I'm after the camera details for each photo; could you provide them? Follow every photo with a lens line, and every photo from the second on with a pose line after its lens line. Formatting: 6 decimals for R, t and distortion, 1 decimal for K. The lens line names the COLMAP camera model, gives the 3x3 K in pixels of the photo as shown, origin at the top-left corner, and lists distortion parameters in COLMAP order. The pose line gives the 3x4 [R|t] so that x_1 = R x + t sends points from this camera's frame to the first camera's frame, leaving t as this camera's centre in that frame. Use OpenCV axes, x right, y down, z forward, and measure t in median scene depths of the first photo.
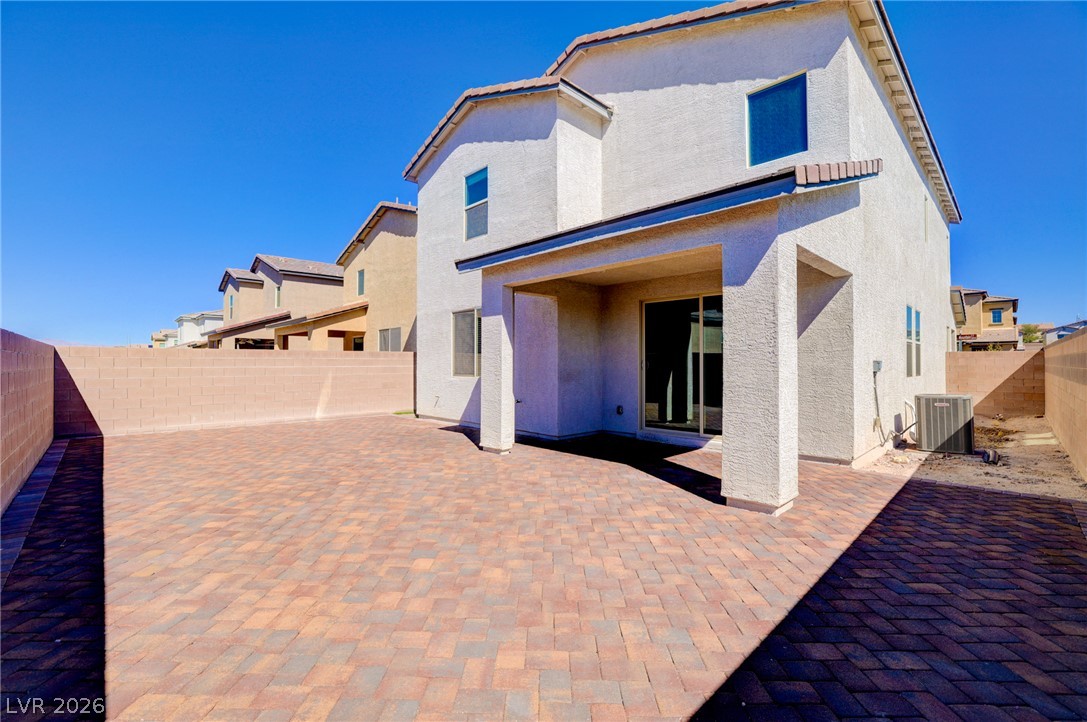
lens RADIAL K [[470.9, 0, 544.3], [0, 470.9, 360.9], [0, 0, 1]] dist [-0.033099, 0.000123]
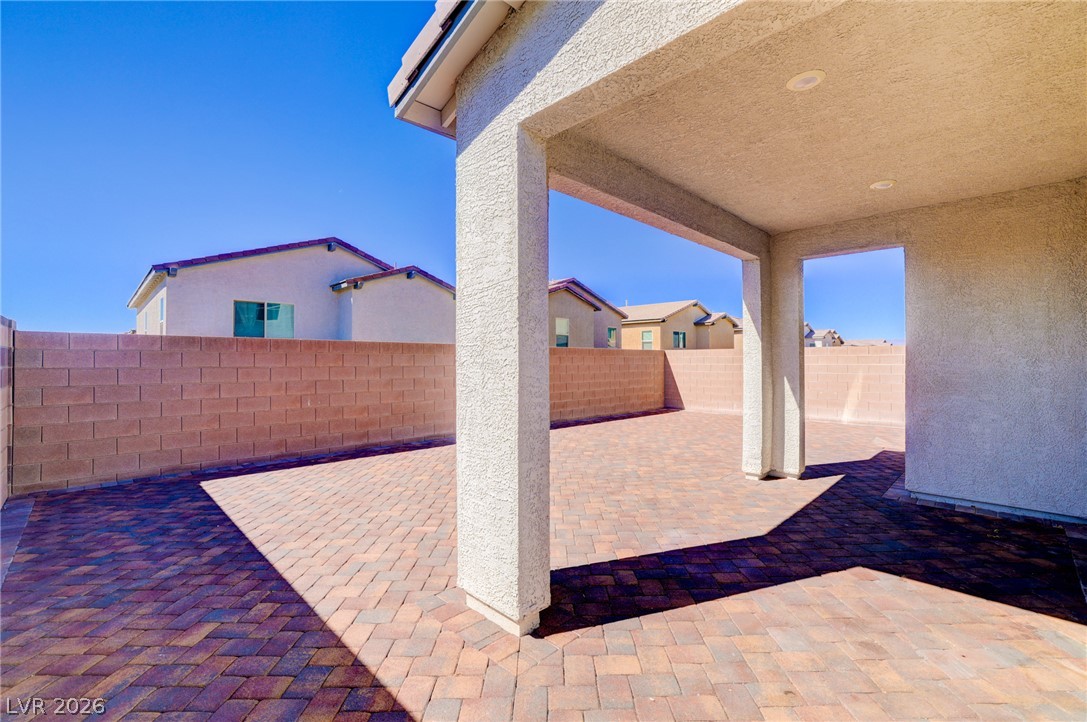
lens RADIAL K [[470.9, 0, 544.4], [0, 470.9, 364.5], [0, 0, 1]] dist [-0.033099, 0.000123]
pose [[0.006122, 0.005949, -0.999964, 1.571742], [0.008416, 0.999947, 0.006000, 0.007131], [0.999946, -0.008452, 0.006072, 1.534658]]
